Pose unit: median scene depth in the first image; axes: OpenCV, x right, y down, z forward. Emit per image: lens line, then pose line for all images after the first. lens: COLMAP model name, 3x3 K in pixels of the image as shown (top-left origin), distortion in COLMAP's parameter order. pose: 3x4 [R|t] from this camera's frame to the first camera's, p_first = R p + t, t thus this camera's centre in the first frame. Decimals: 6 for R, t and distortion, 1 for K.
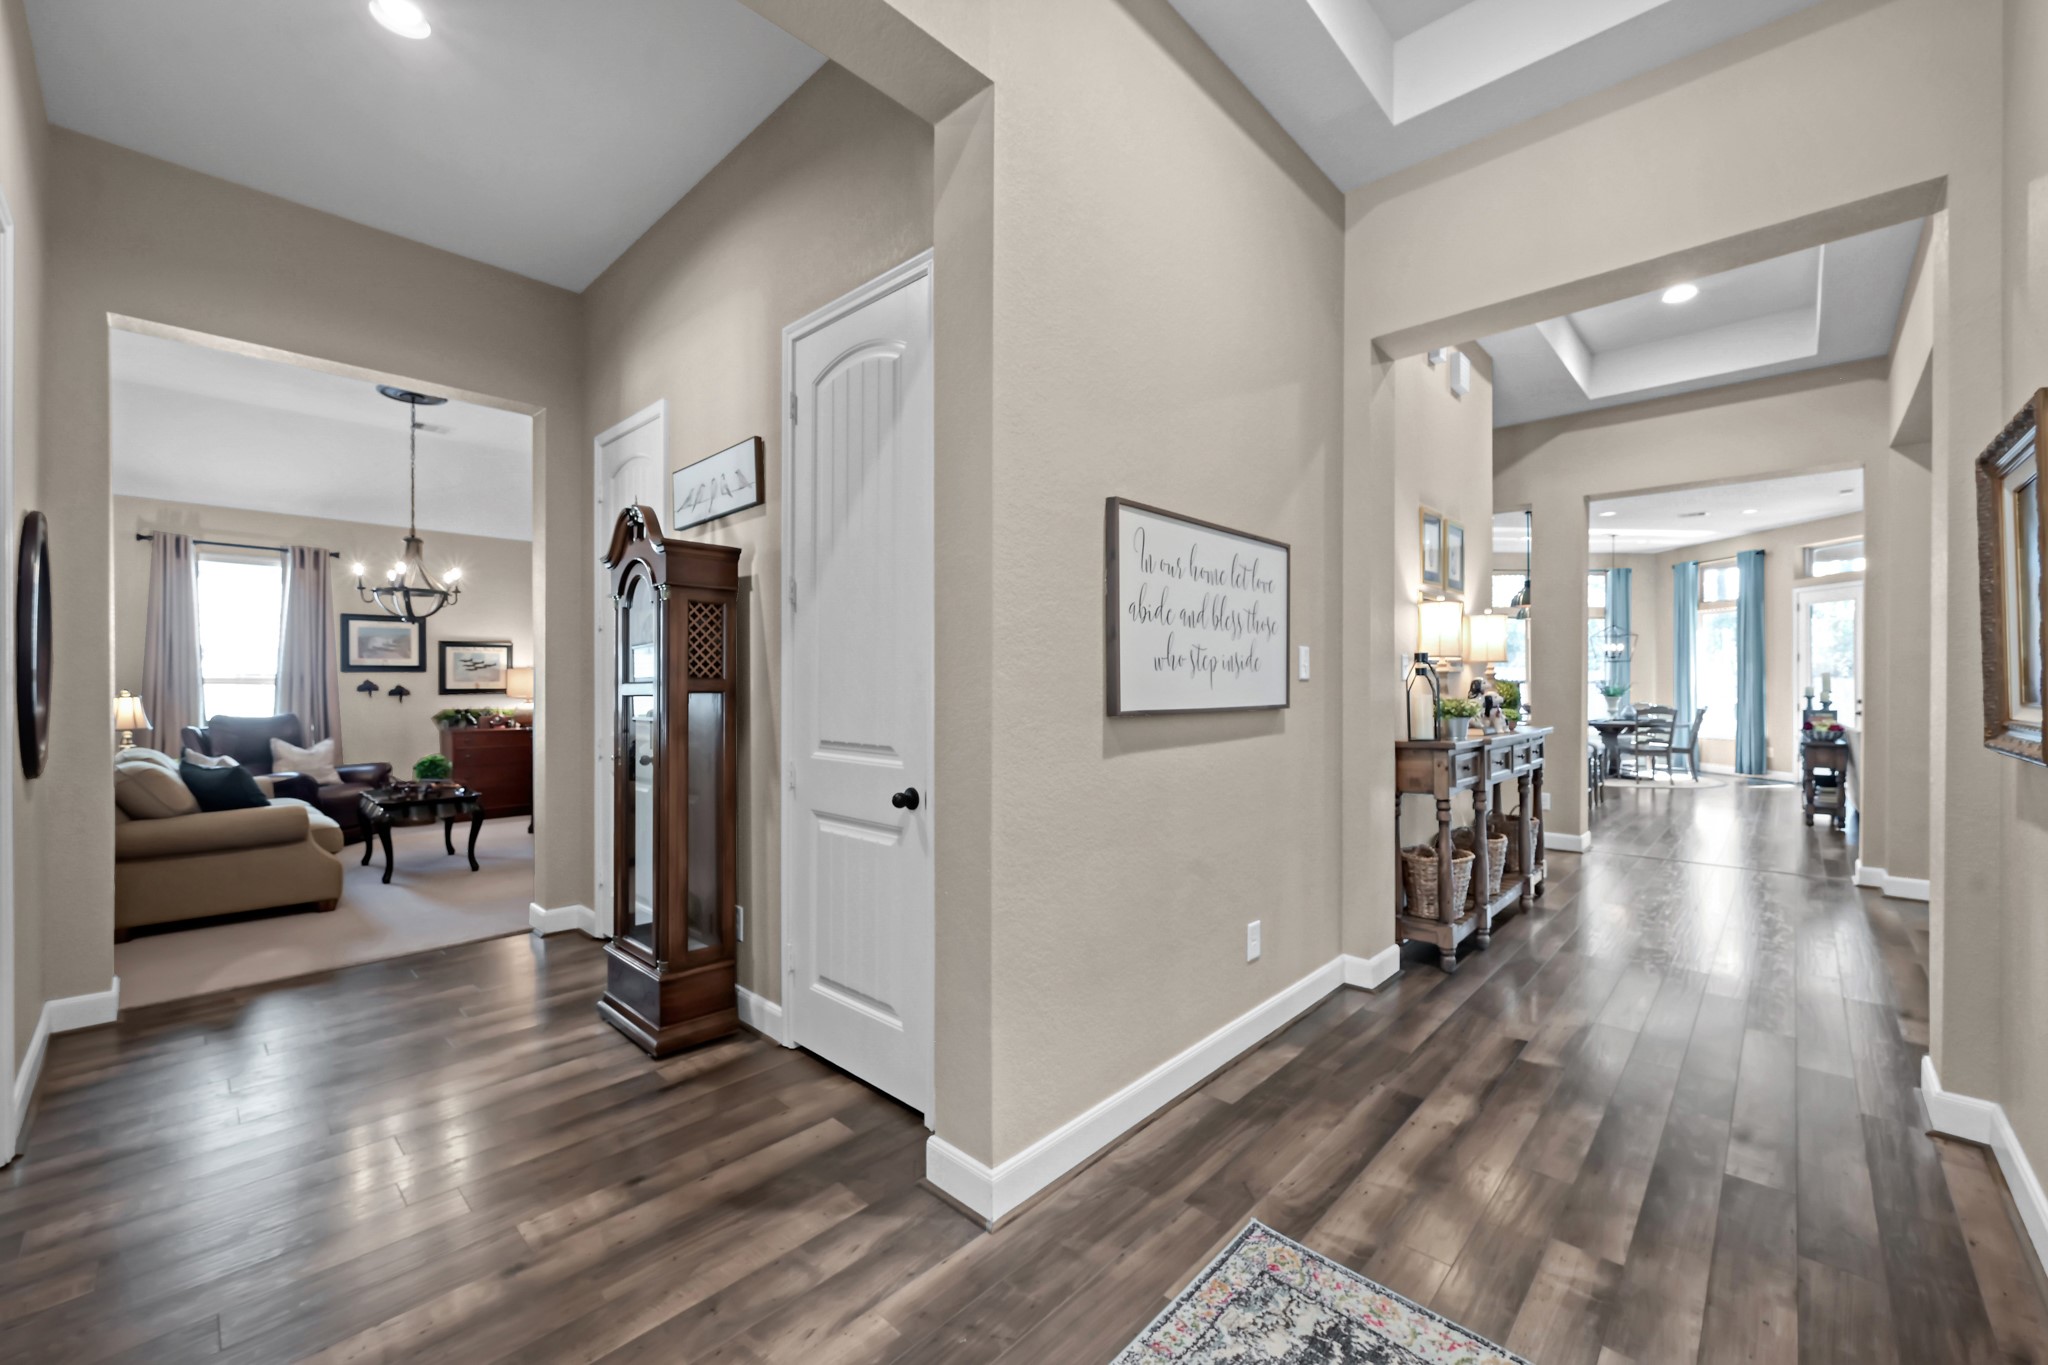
lens RADIAL K [[812.7, 0, 1023.5], [0, 812.7, 687.2], [0, 0, 1]] dist [-0.000189, 0.000023]
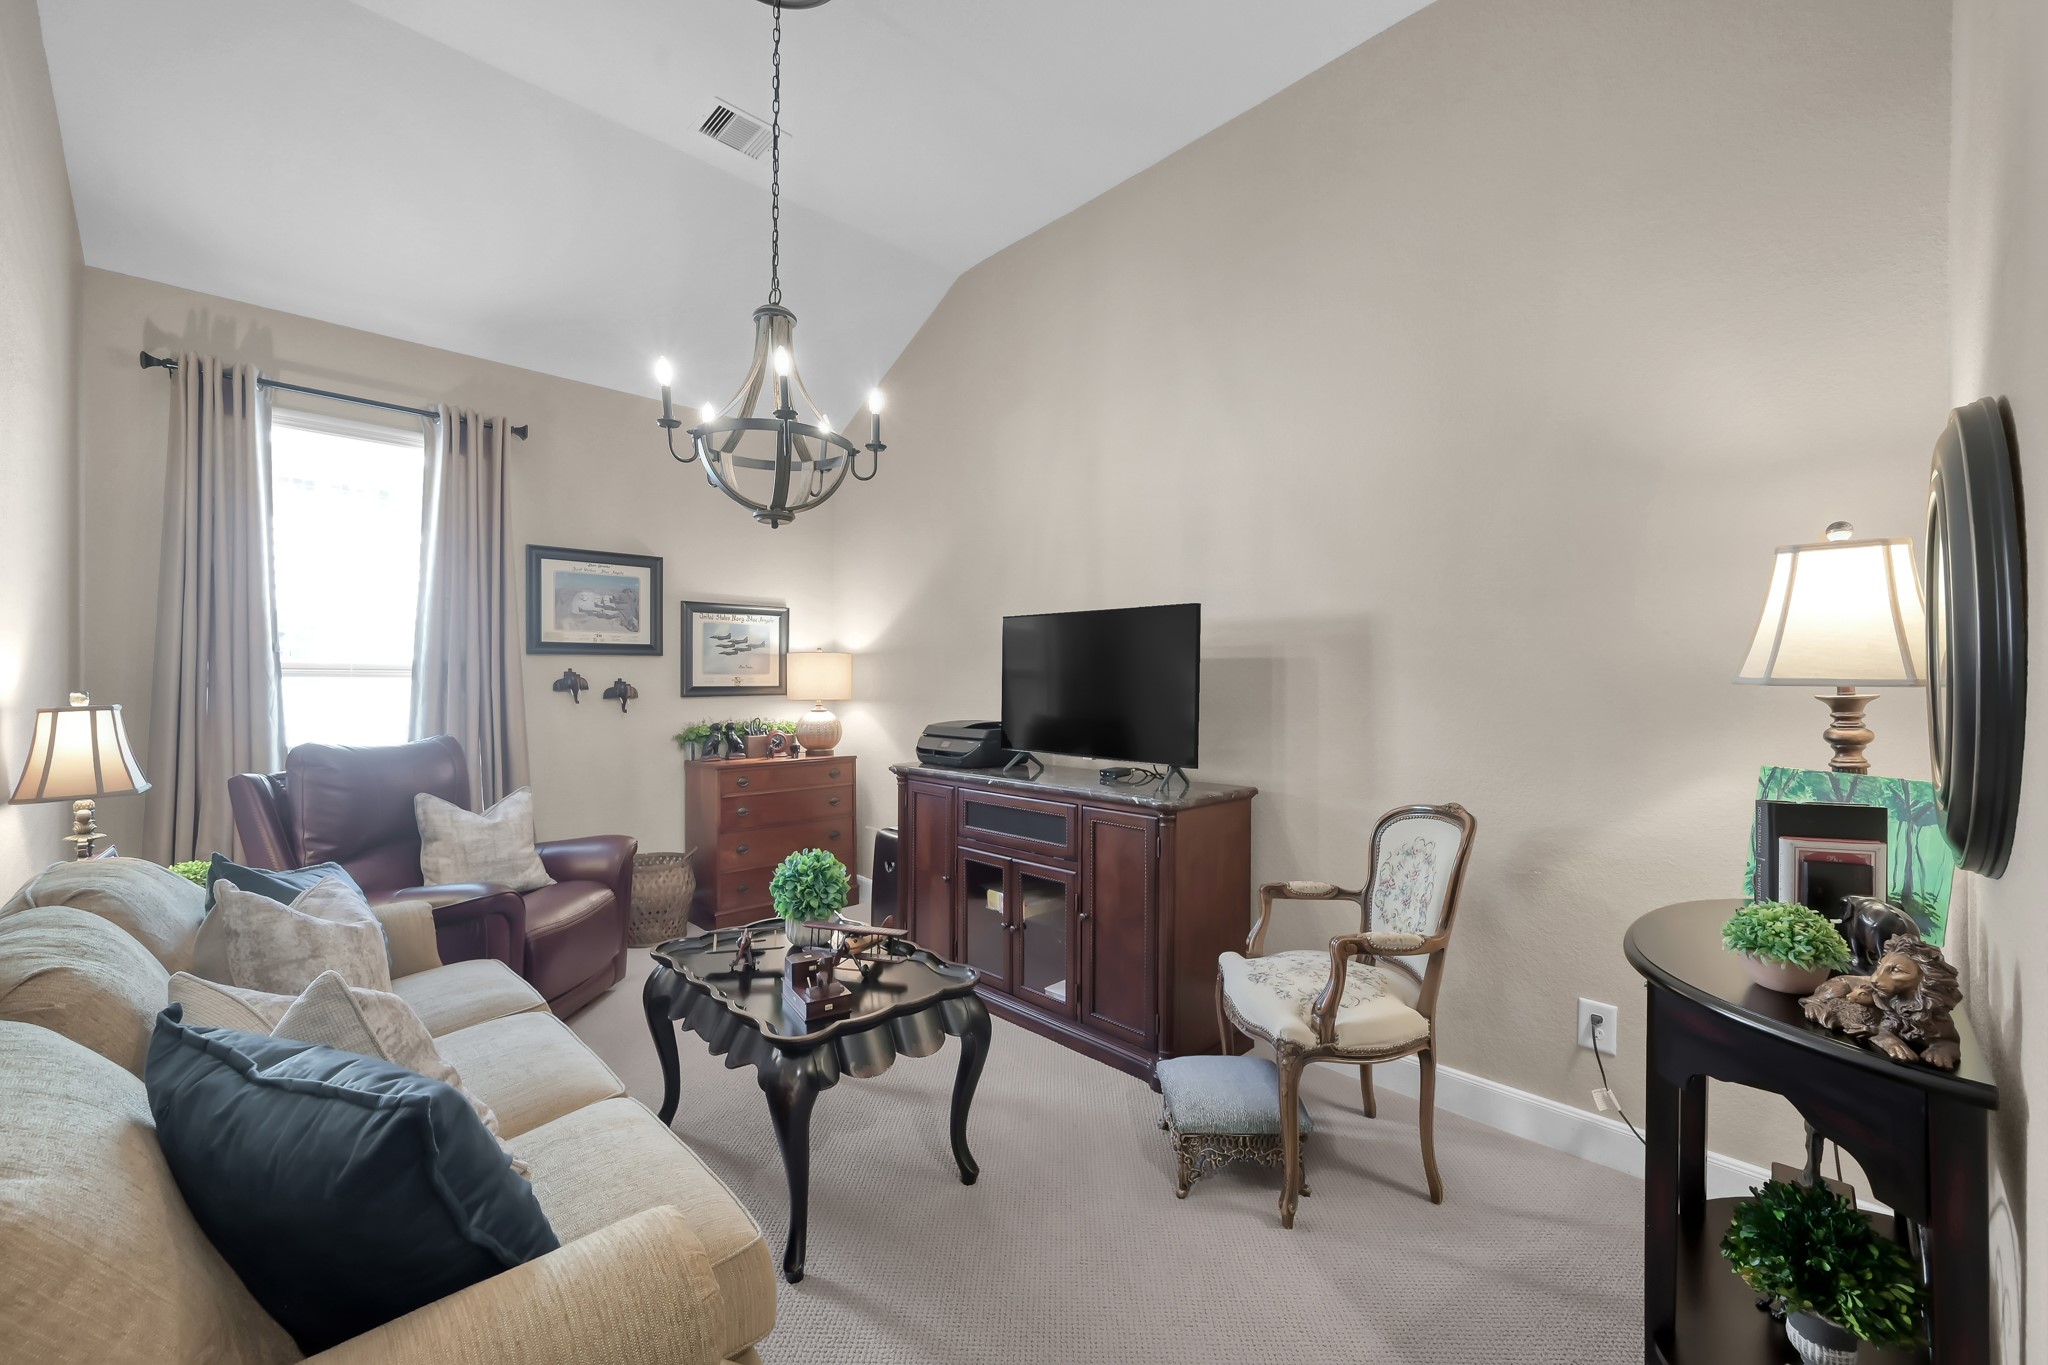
lens RADIAL K [[807.3, 0, 1031.9], [0, 807.3, 681.2], [0, 0, 1]] dist [-0.001777, 0.000078]
pose [[0.998858, 0.002060, -0.047742, -0.480639], [-0.002196, 0.999994, -0.002803, -0.000674], [0.047736, 0.002905, 0.998856, 0.484485]]
